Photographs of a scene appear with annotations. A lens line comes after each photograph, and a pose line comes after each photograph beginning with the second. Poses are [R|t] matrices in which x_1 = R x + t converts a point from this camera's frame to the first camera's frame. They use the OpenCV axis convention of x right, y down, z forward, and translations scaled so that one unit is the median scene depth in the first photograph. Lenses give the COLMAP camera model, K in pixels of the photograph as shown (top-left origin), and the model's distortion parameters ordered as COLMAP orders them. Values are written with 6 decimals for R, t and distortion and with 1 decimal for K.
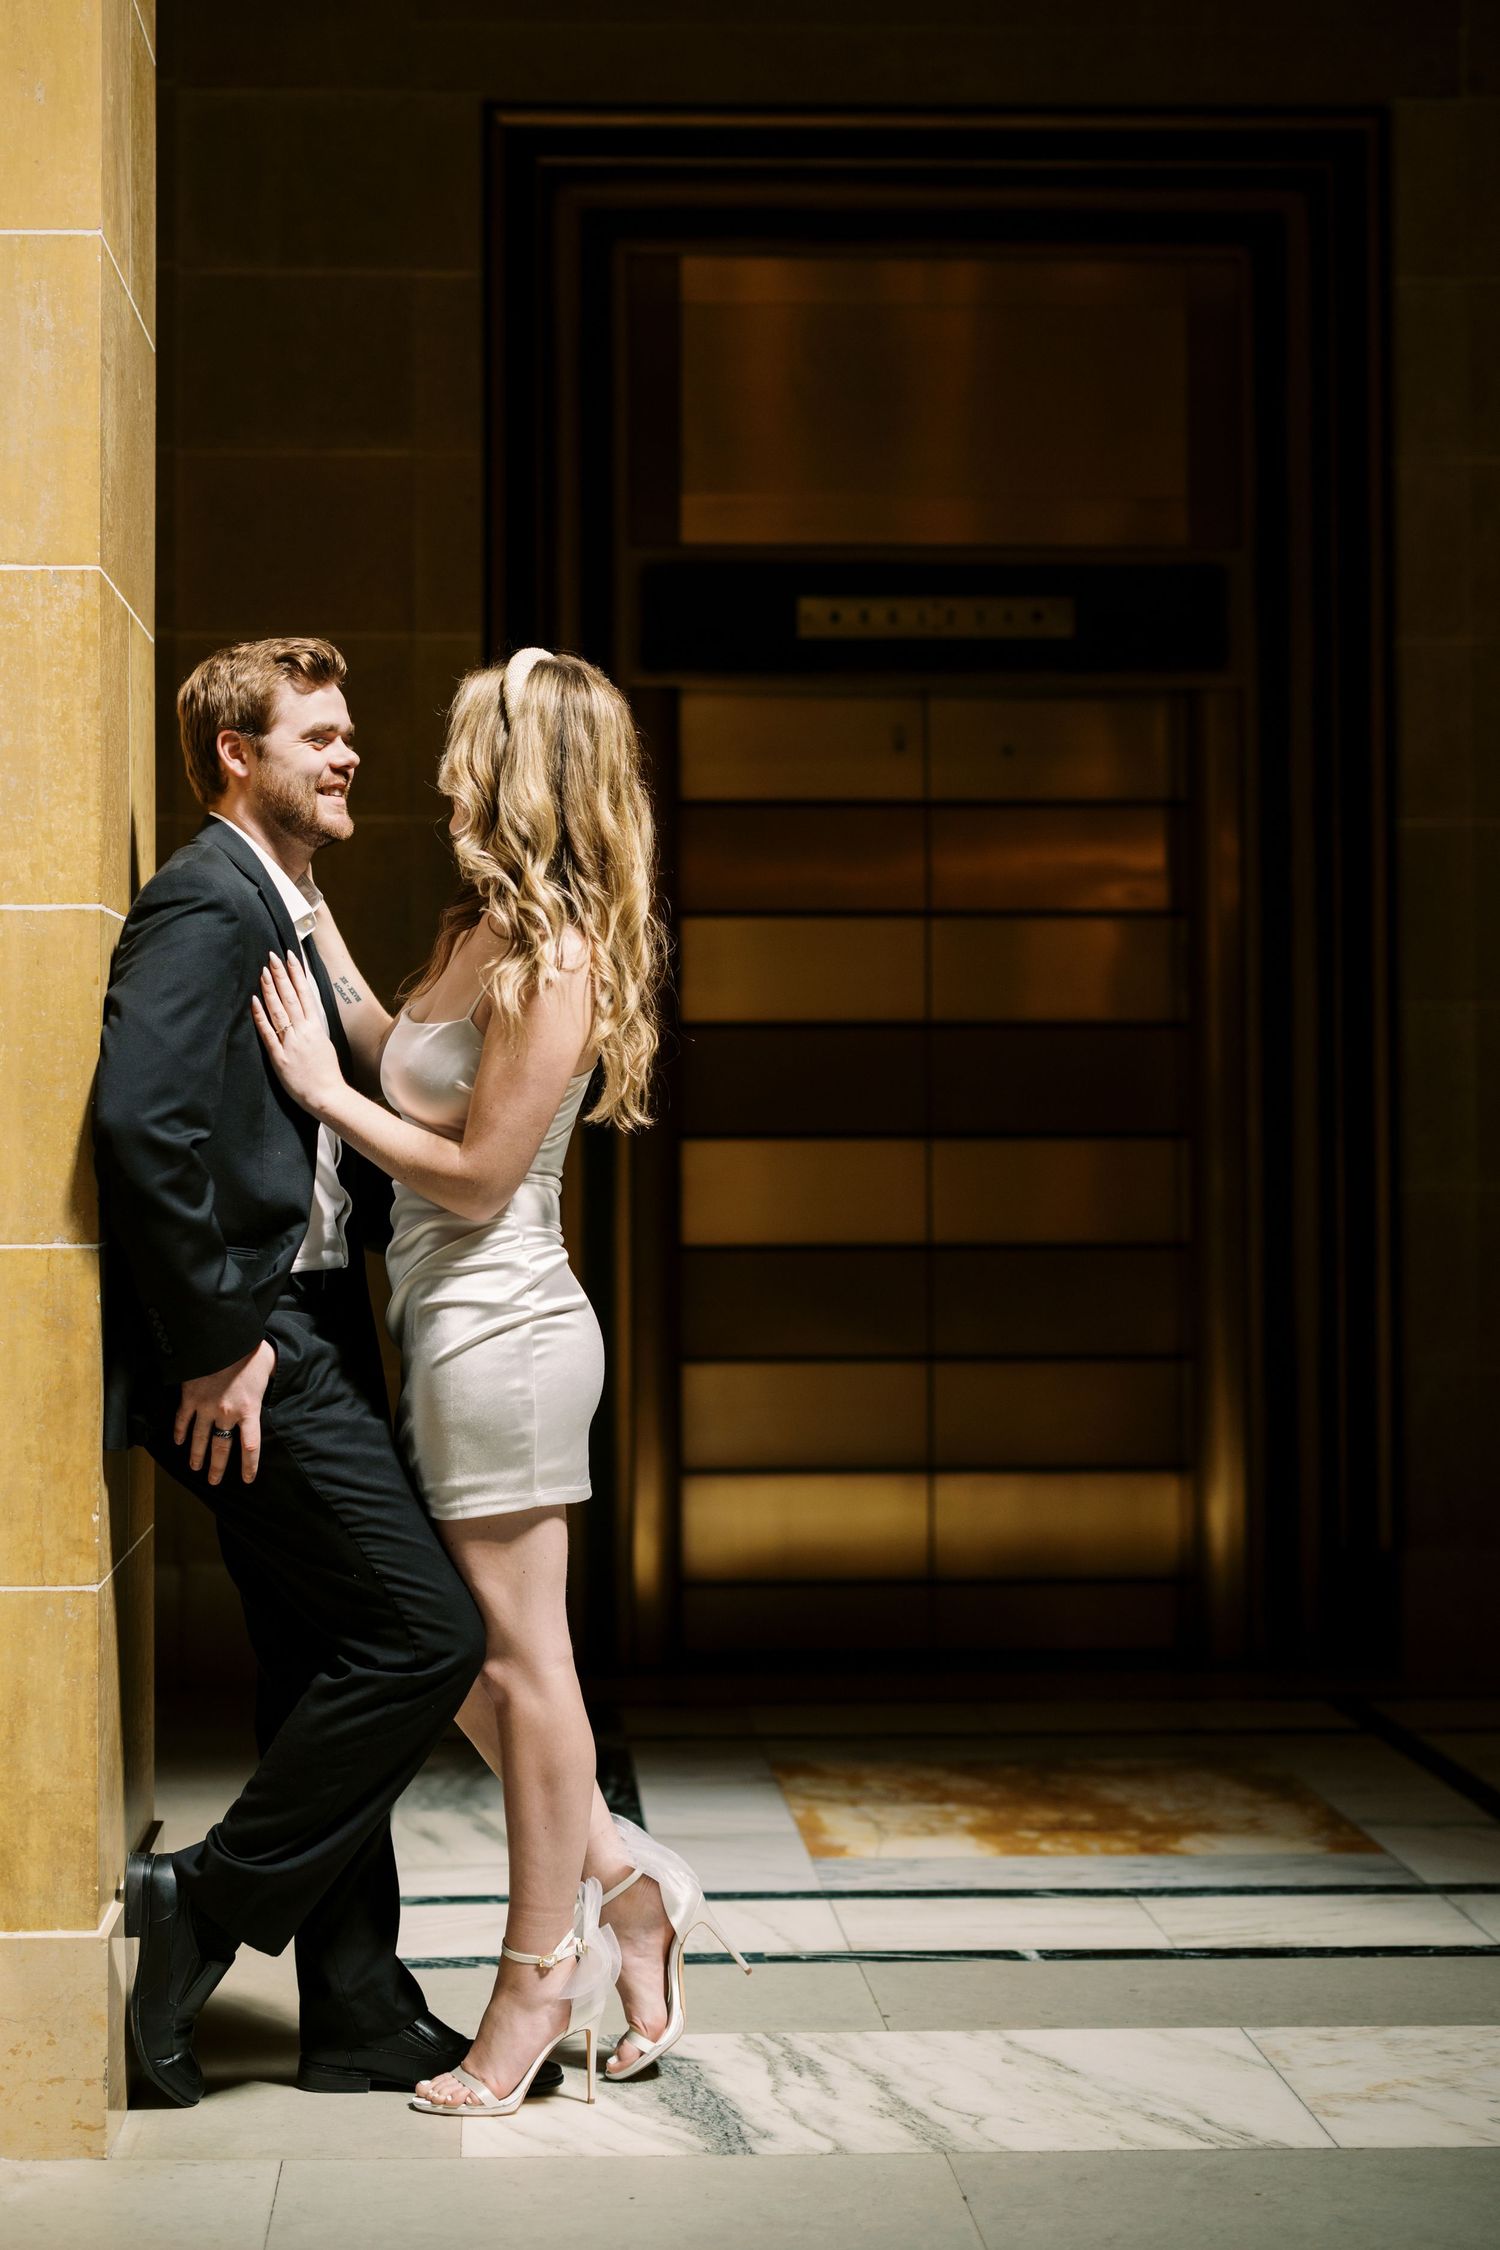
lens RADIAL K [[4056.1, 0, 750.3], [0, 4056.1, 1004.9], [0, 0, 1]] dist [0.019639, -0.105505]
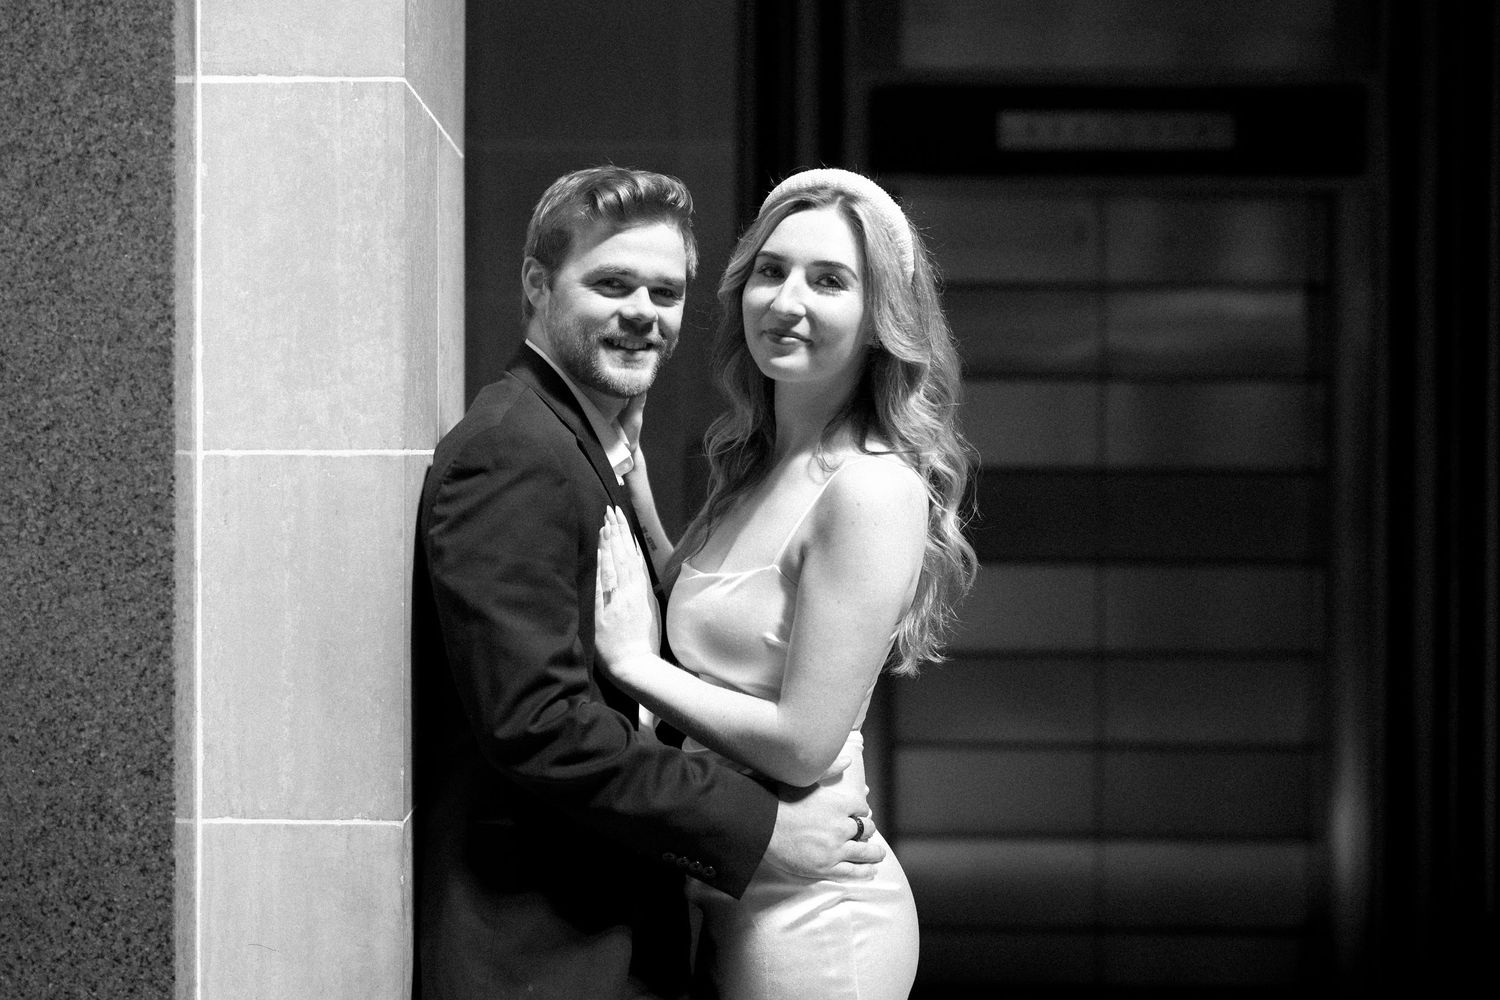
lens RADIAL K [[2704.1, 0, 750.0], [0, 2704.1, 500.0], [0, 0, 1]] dist [0.019639, -0.105505]
pose [[0.999181, 0.007053, -0.039837, -0.056371], [-0.005388, 0.999114, 0.041739, -0.038117], [0.040096, -0.041490, 0.998334, 0.382741]]
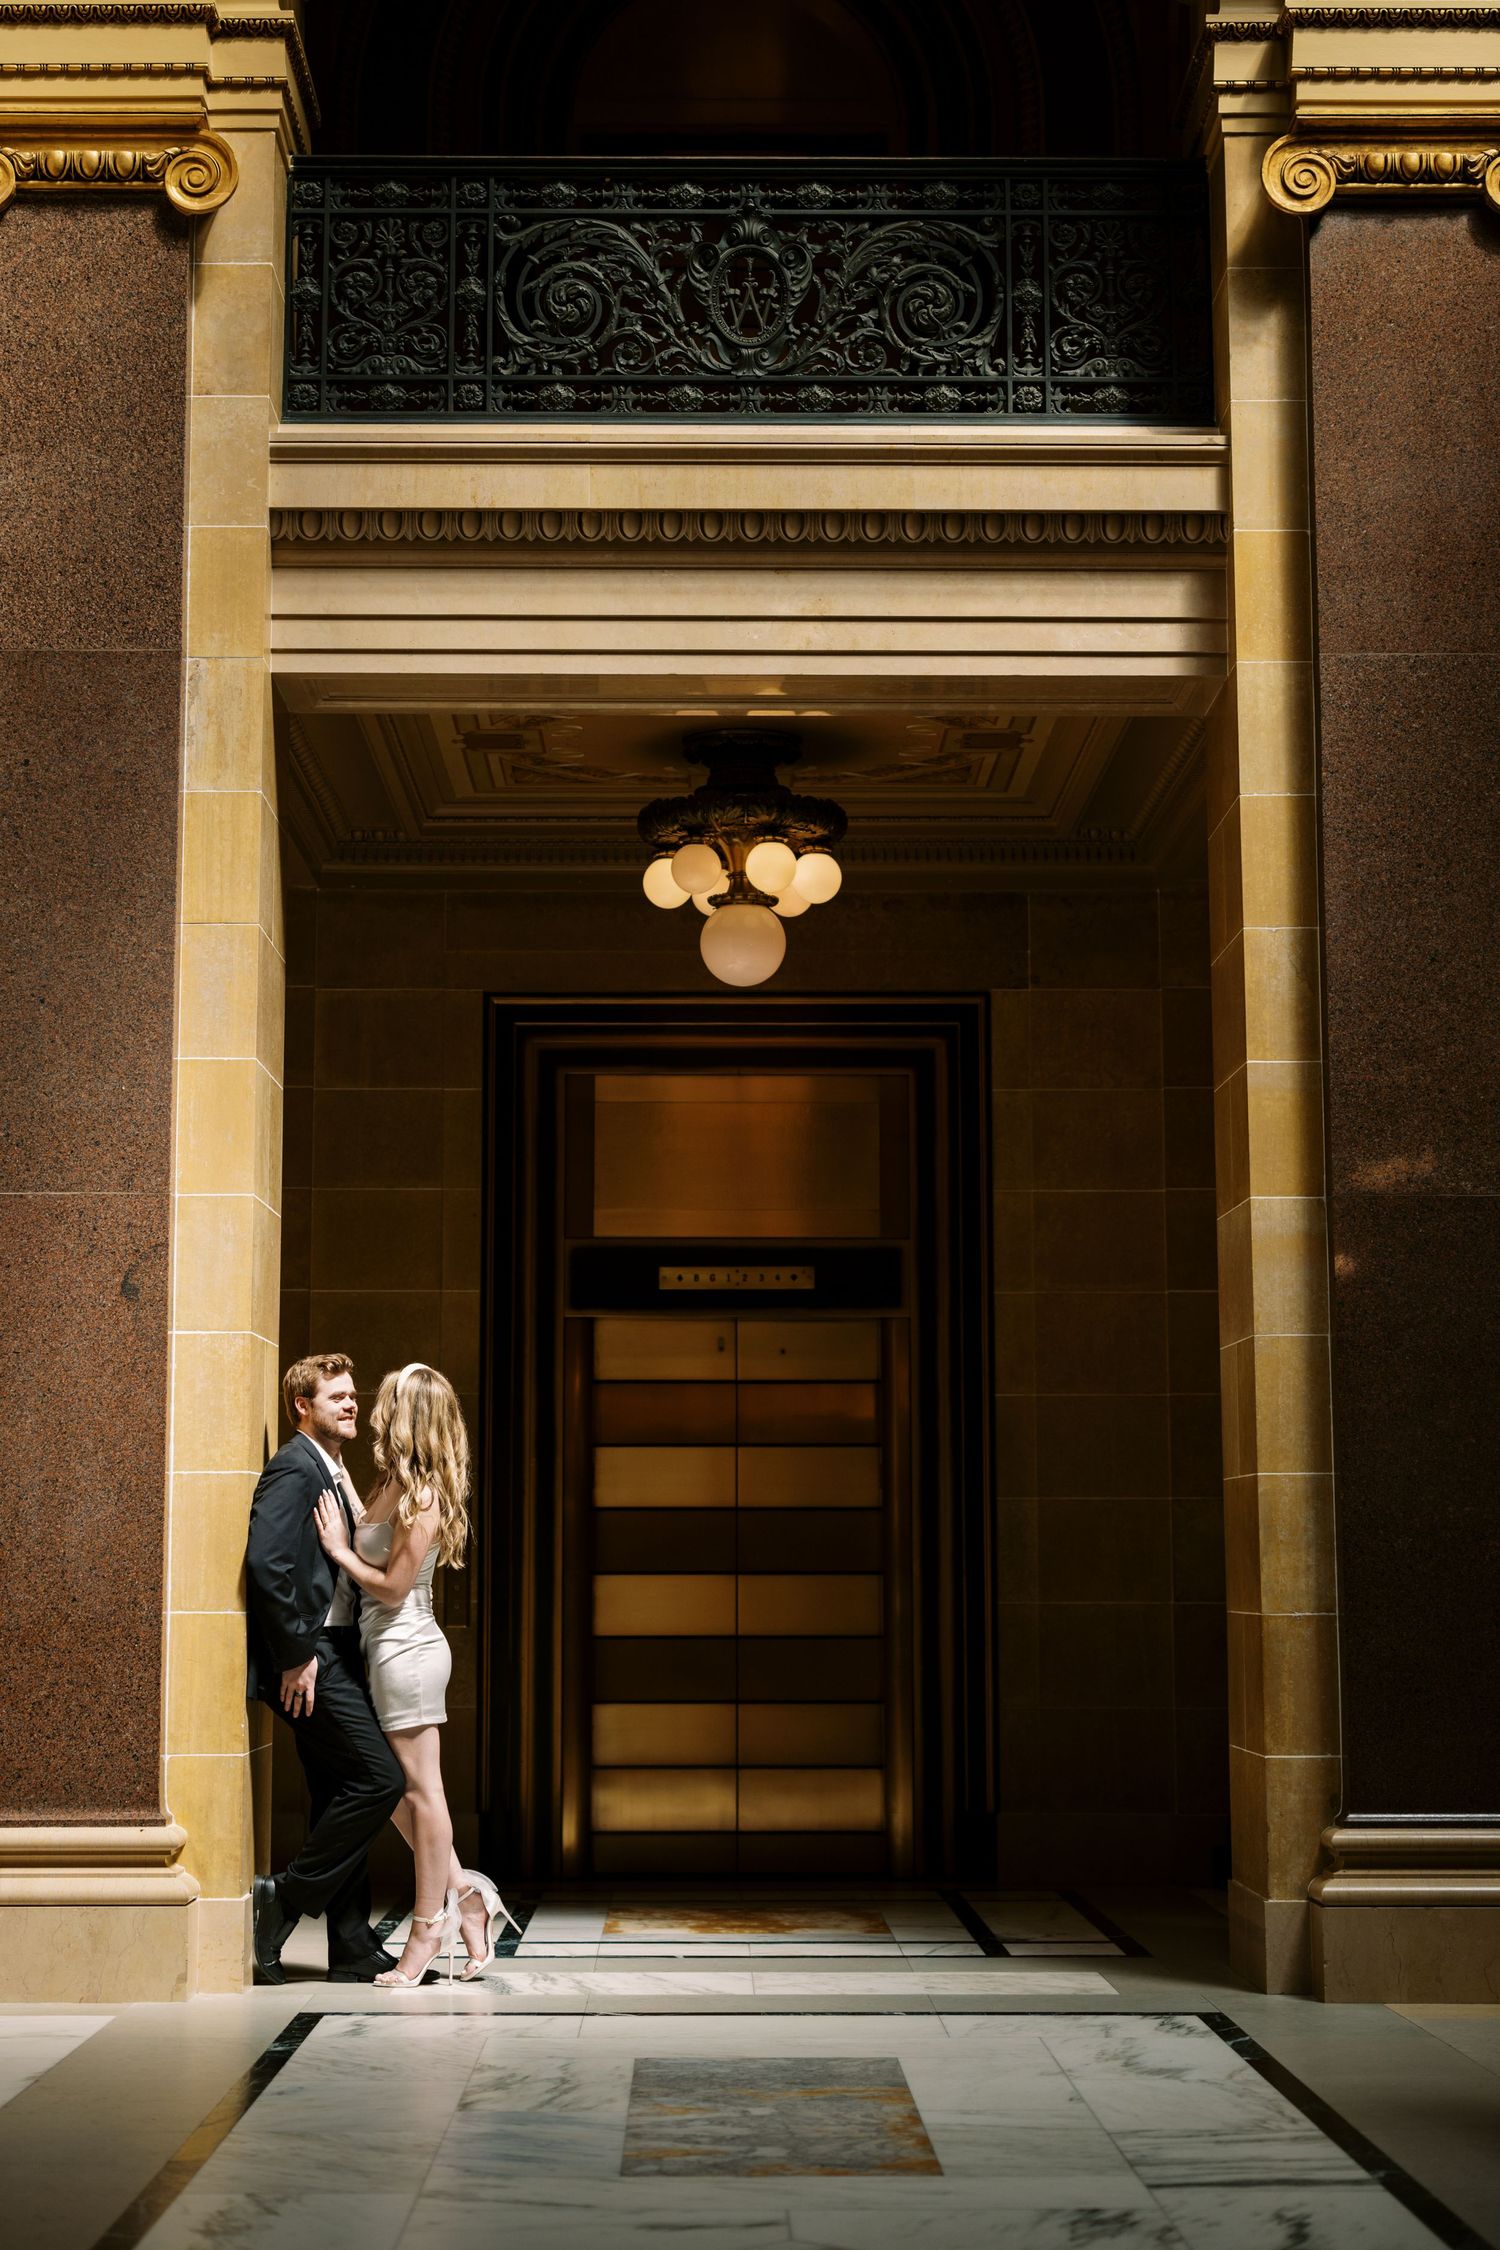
lens RADIAL K [[3616.5, 0, 749.8], [0, 3616.5, 1035.5], [0, 0, 1]] dist [-0.016332, 0.147860]
pose [[0.999302, -0.004549, -0.037070, 0.213630], [0.000161, 0.993069, -0.117529, -0.028487], [0.037347, 0.117441, 0.992377, -1.128551]]
